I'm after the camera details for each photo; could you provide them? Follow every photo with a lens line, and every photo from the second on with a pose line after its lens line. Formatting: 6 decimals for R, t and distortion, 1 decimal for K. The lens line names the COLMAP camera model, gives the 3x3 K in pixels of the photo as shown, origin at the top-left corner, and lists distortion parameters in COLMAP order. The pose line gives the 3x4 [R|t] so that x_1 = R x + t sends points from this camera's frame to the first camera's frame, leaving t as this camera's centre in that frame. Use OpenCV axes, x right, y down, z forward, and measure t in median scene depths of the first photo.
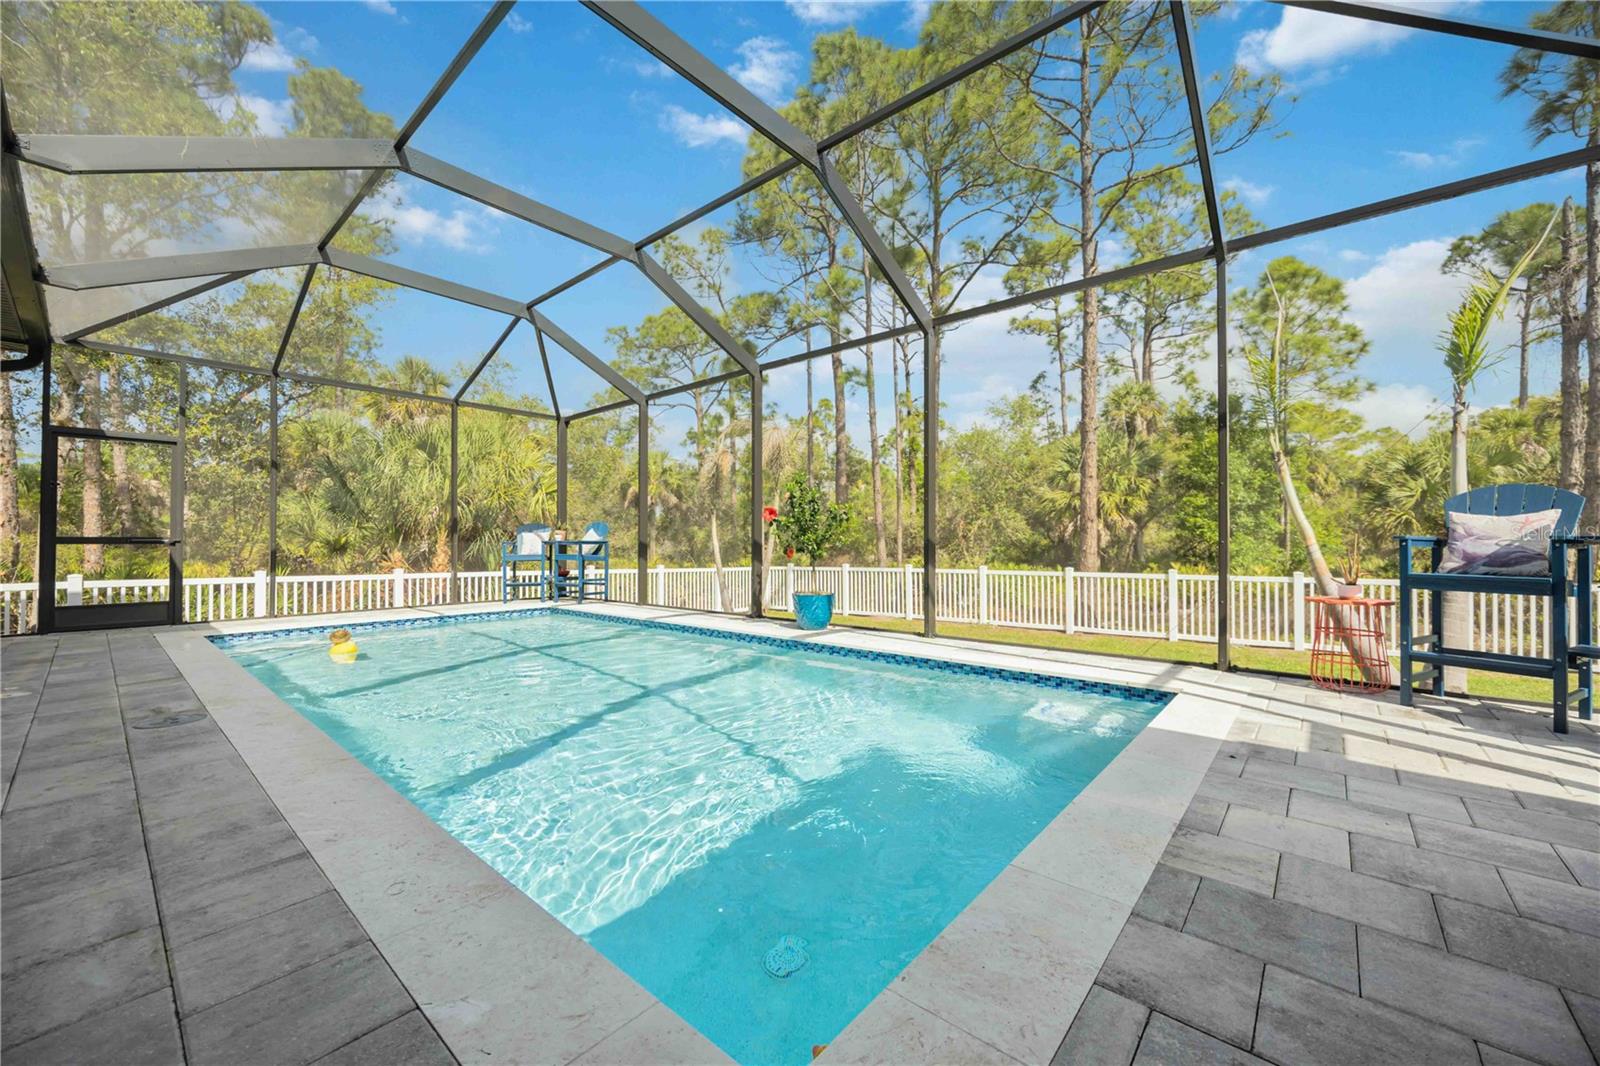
lens RADIAL K [[611.8, 0, 805.3], [0, 611.8, 534.4], [0, 0, 1]] dist [-0.000172, -0.000178]
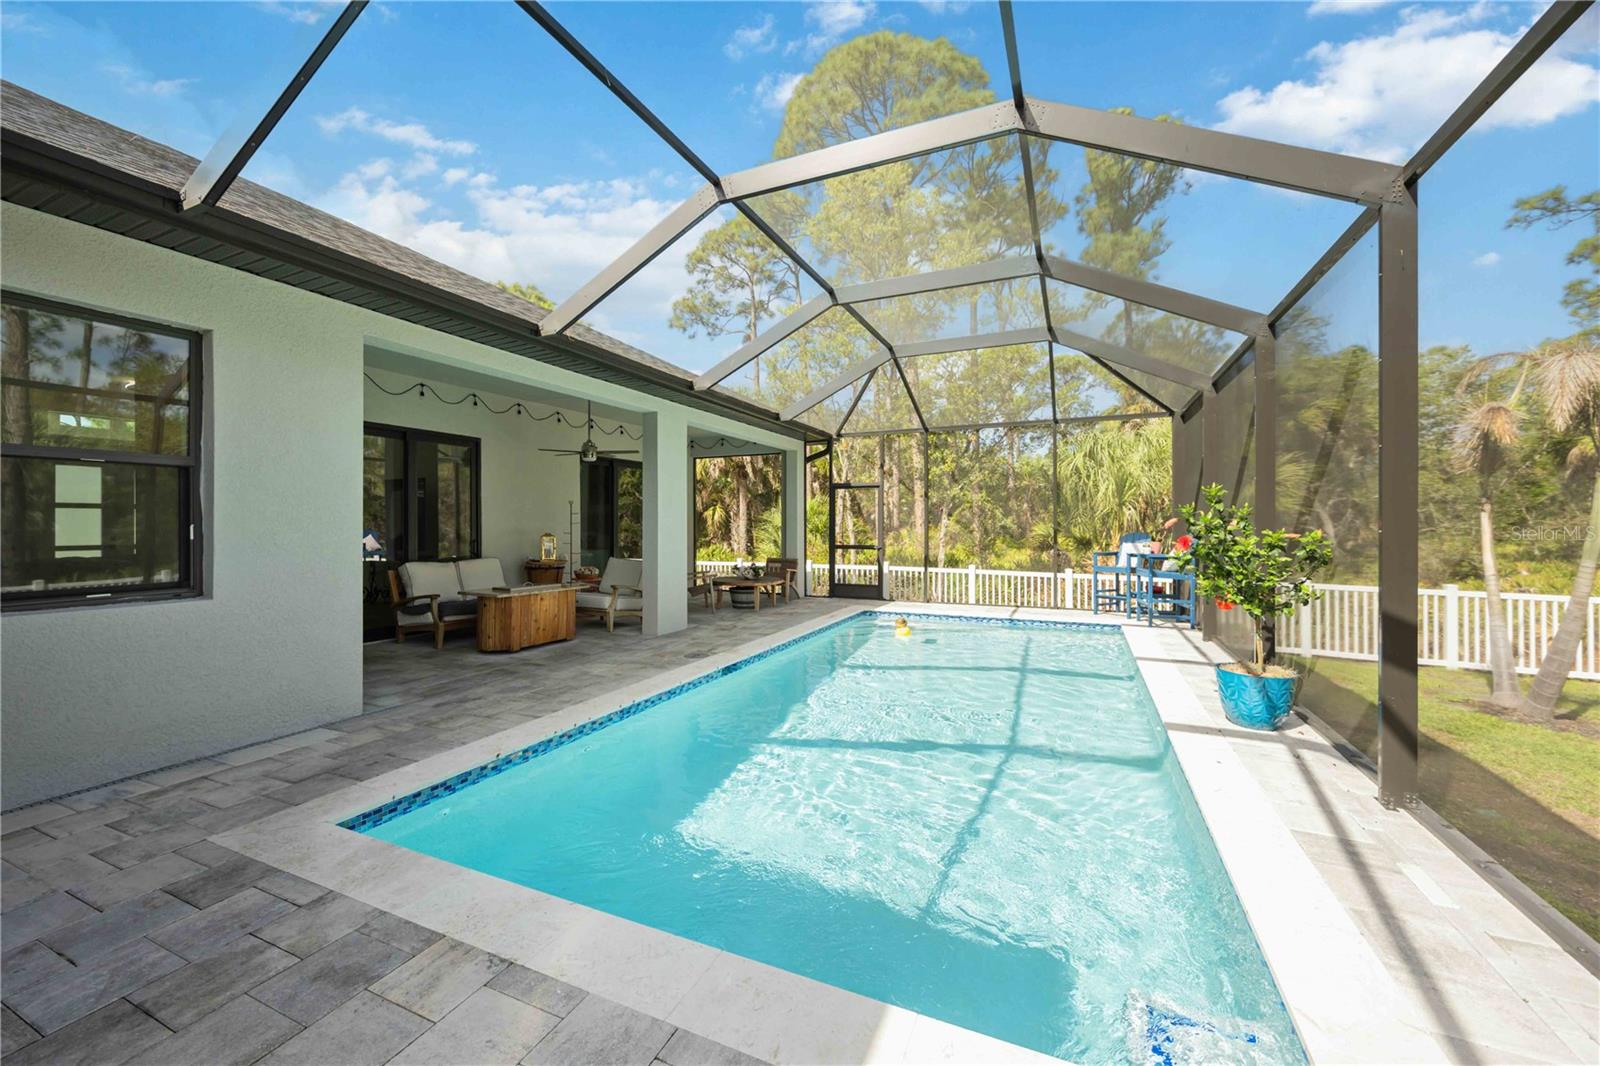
lens RADIAL K [[628.1, 0, 794.4], [0, 628.1, 521.7], [0, 0, 1]] dist [-0.000727, -0.000241]
pose [[0.279735, -0.001607, -0.960076, 0.531368], [0.014943, 0.999885, 0.002680, -0.071285], [0.959961, -0.015097, 0.279727, 0.362481]]
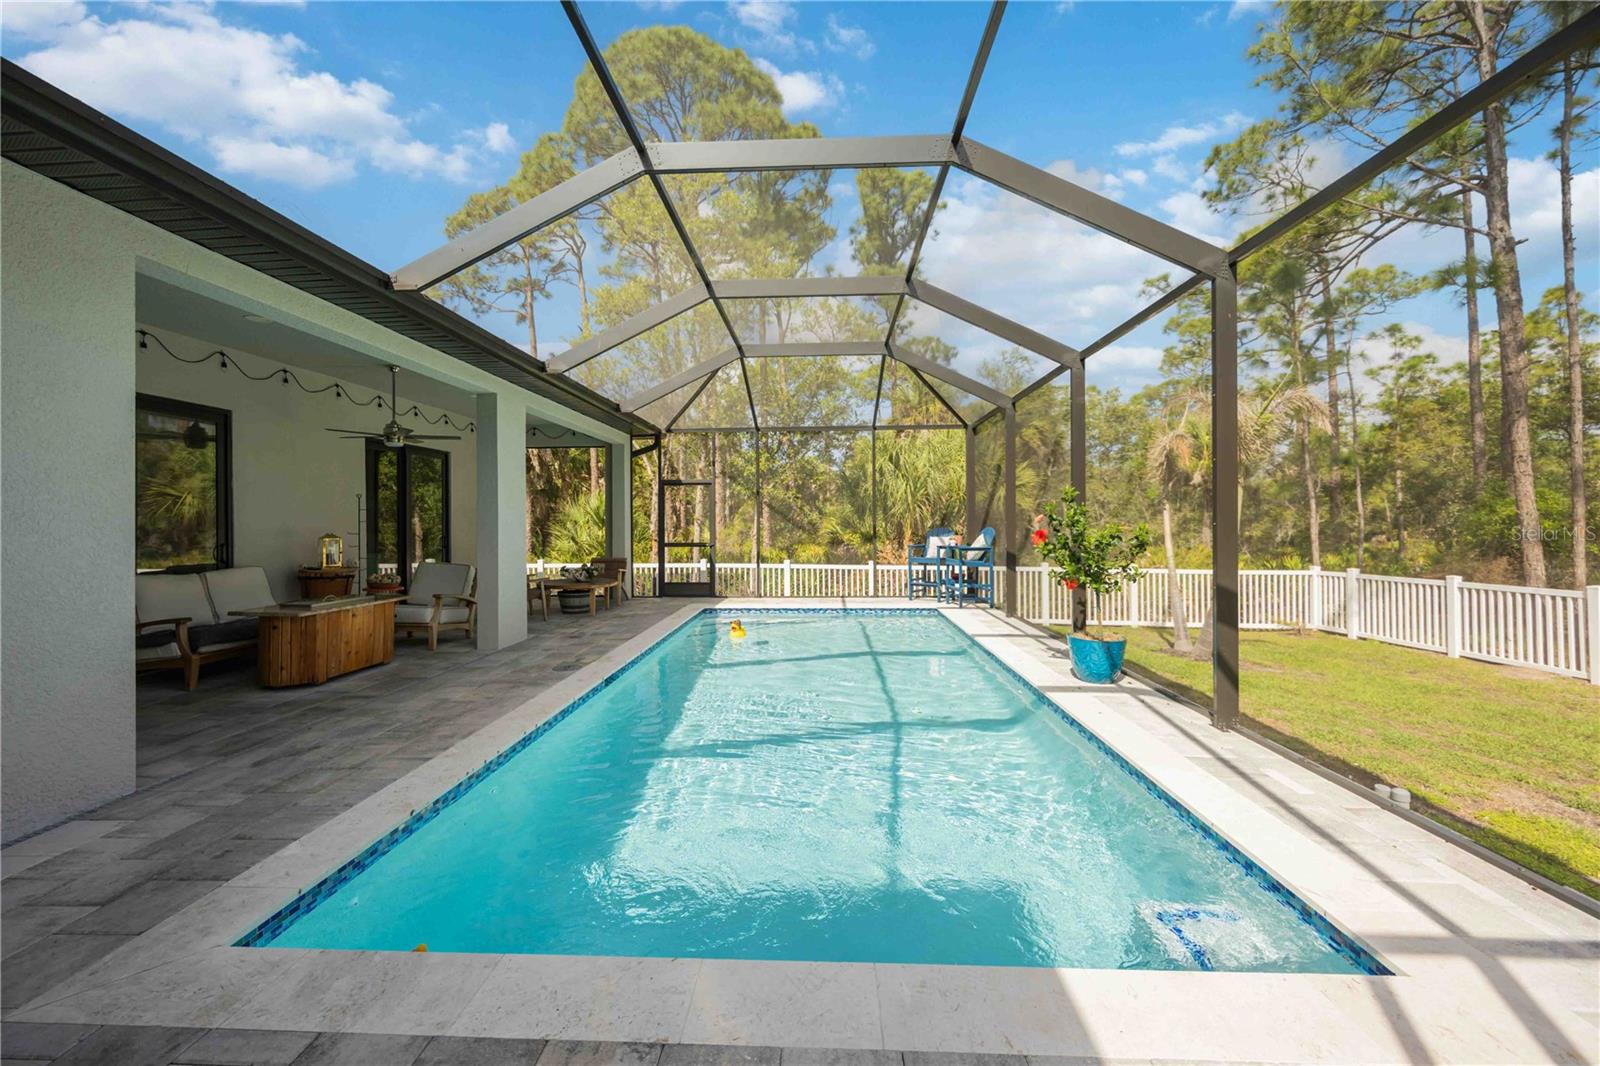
lens RADIAL K [[621.6, 0, 800.8], [0, 621.6, 519.9], [0, 0, 1]] dist [-0.000744, -0.000220]
pose [[0.618037, -0.002091, -0.786146, 0.430061], [0.015378, 0.999837, 0.009431, -0.072773], [0.785998, -0.017918, 0.617969, 0.200180]]
